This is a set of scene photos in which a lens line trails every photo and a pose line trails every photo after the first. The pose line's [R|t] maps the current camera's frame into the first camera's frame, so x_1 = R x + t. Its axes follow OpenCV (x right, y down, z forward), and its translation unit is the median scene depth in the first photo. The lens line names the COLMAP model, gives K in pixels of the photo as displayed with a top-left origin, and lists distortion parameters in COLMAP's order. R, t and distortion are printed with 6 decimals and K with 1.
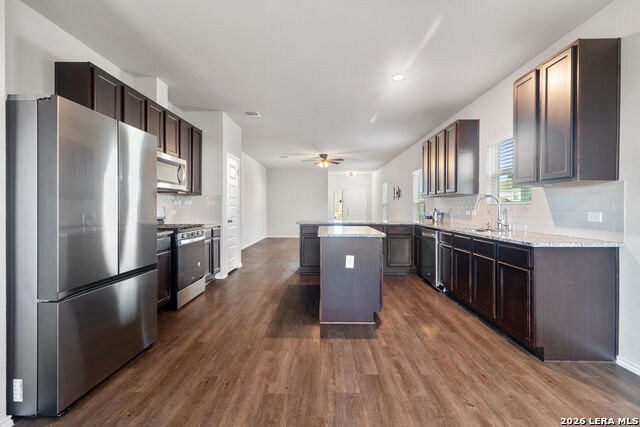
lens RADIAL K [[295.0, 0, 318.7], [0, 295.0, 209.3], [0, 0, 1]] dist [0.007772, 0.000291]
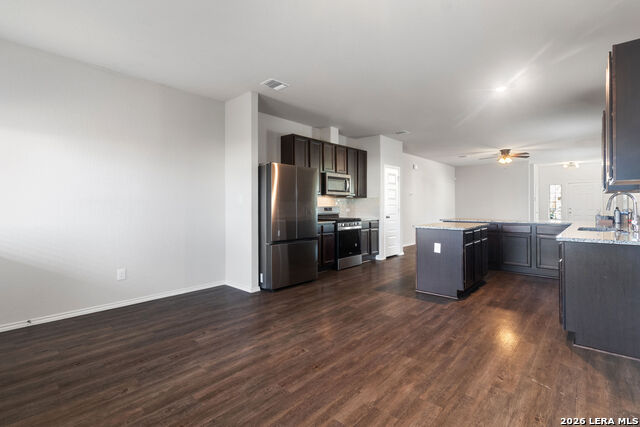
lens RADIAL K [[295.0, 0, 318.7], [0, 295.0, 209.3], [0, 0, 1]] dist [0.007772, 0.000291]
pose [[0.766016, 0.003722, -0.642810, 0.389418], [-0.000825, 0.999988, 0.004807, -0.000222], [0.642821, -0.003152, 0.766010, -0.245697]]
